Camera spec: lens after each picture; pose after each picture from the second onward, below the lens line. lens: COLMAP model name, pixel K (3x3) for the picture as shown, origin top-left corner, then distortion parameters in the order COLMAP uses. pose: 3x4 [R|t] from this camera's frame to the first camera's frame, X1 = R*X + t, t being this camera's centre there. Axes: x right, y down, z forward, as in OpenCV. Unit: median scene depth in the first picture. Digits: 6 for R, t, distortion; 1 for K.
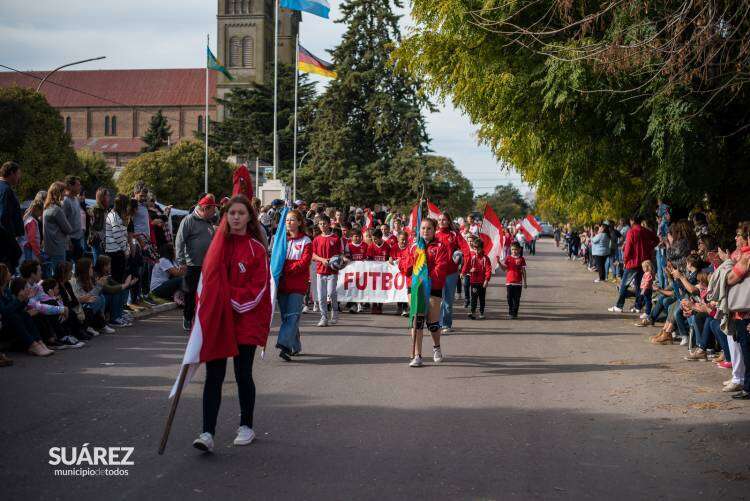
lens RADIAL K [[1217.3, 0, 387.4], [0, 1217.3, 232.8], [0, 0, 1]] dist [-0.057156, -0.139671]
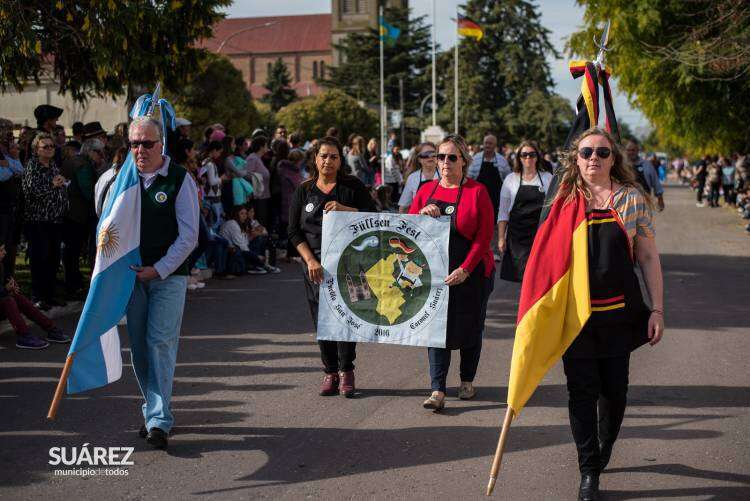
lens RADIAL K [[1303.3, 0, 375.0], [0, 1303.3, 250.5], [0, 0, 1]] dist [-0.057251, -0.025677]
pose [[0.996498, -0.017835, -0.081691, -0.033510], [0.022595, 0.998077, 0.057714, 0.001780], [0.080504, -0.059357, 0.994985, -0.188418]]
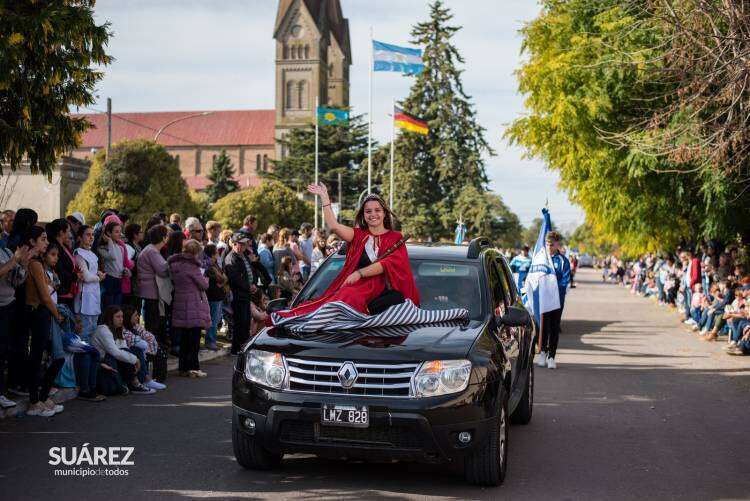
lens RADIAL K [[1217.3, 0, 387.4], [0, 1217.3, 232.8], [0, 0, 1]] dist [-0.057156, -0.139671]
pose [[0.999719, -0.003677, -0.023397, -0.032487], [0.003077, 0.999666, -0.025651, 0.000013], [0.023484, 0.025572, 0.999397, -0.119626]]
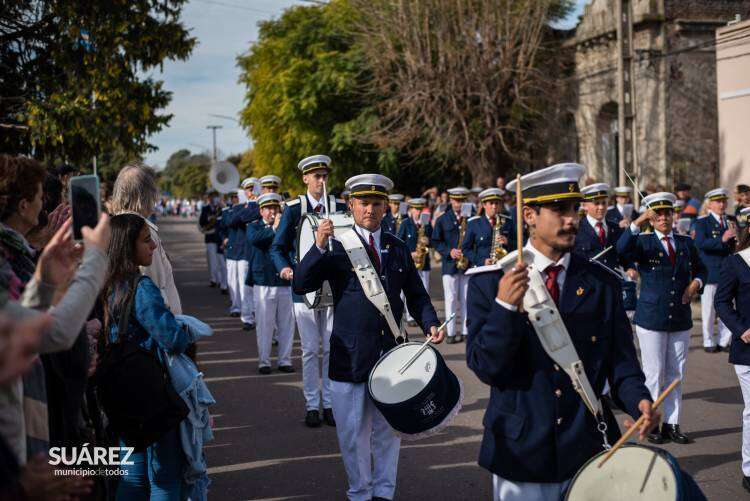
lens RADIAL K [[1236.9, 0, 375.0], [0, 1236.9, 250.5], [0, 0, 1]] dist [-0.072102, 0.139359]
pose [[0.947869, -0.038097, 0.316374, -0.146057], [0.026376, 0.998801, 0.041248, -0.002773], [-0.317566, -0.030753, 0.947738, -0.335956]]
